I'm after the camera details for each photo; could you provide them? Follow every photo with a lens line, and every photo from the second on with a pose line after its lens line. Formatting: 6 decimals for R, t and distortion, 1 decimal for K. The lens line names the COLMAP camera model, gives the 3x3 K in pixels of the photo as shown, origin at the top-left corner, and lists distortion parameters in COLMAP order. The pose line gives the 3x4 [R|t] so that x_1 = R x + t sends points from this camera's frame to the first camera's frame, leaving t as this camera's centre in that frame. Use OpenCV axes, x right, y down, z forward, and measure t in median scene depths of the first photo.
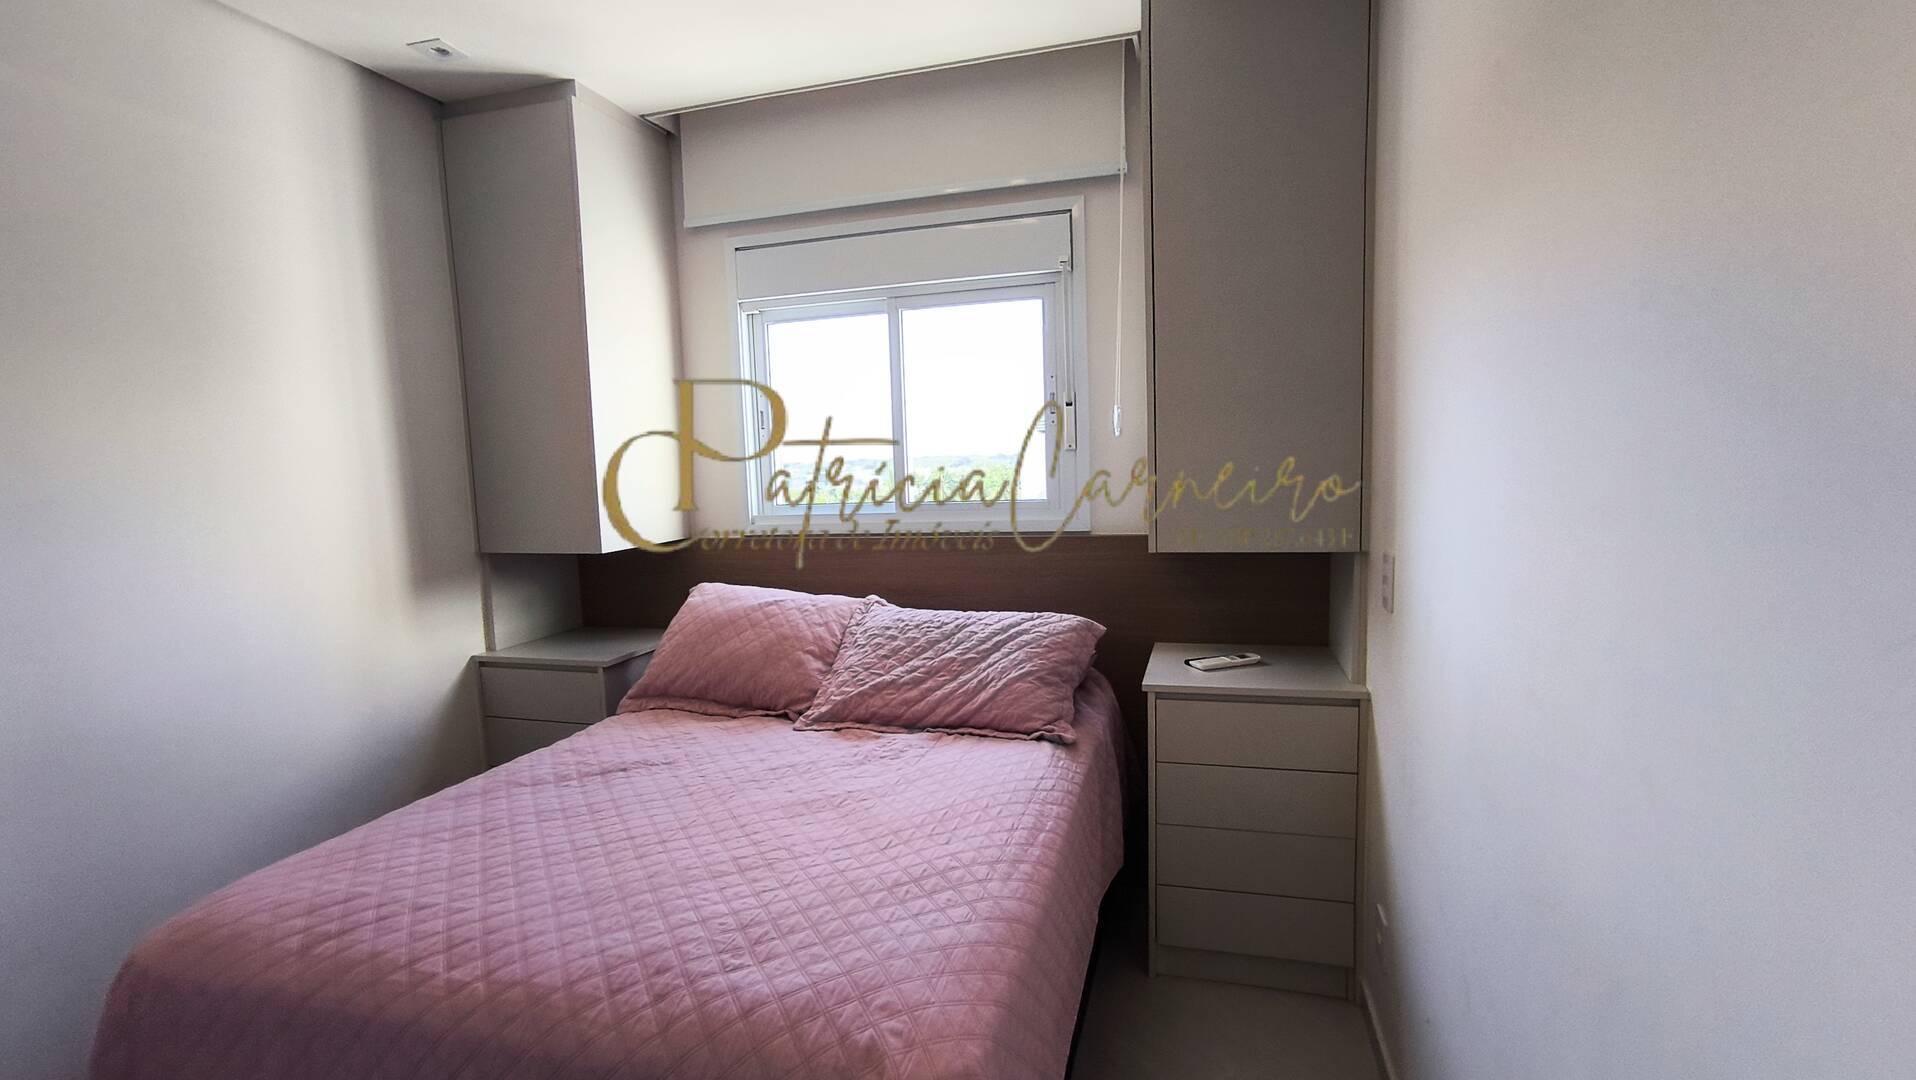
lens RADIAL K [[871.7, 0, 947.4], [0, 871.7, 543.1], [0, 0, 1]] dist [-0.030292, 0.000057]
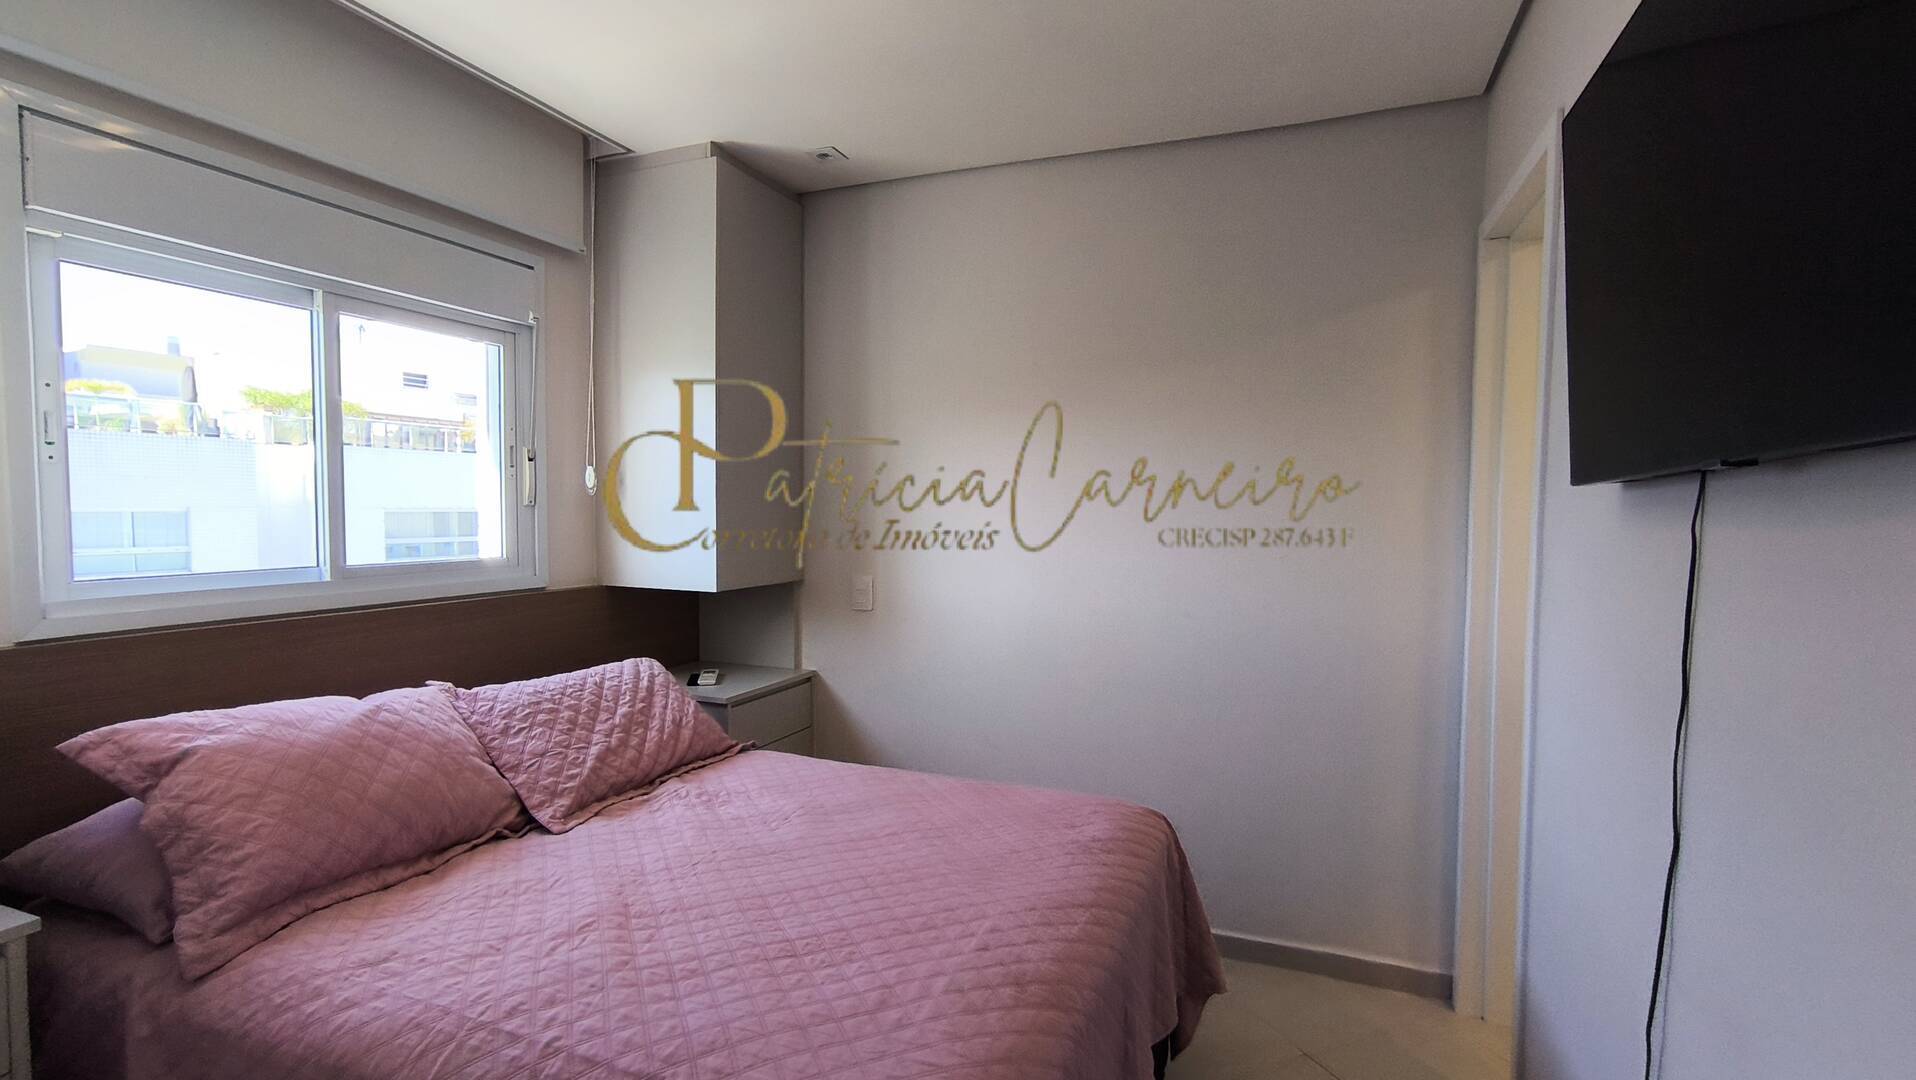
lens RADIAL K [[871.7, 0, 949.0], [0, 871.7, 553.0], [0, 0, 1]] dist [-0.030292, 0.000057]
pose [[0.084444, -0.013435, 0.996338, -0.904340], [0.084100, 0.996437, 0.006308, -0.022941], [-0.992873, 0.083259, 0.085273, 0.515852]]
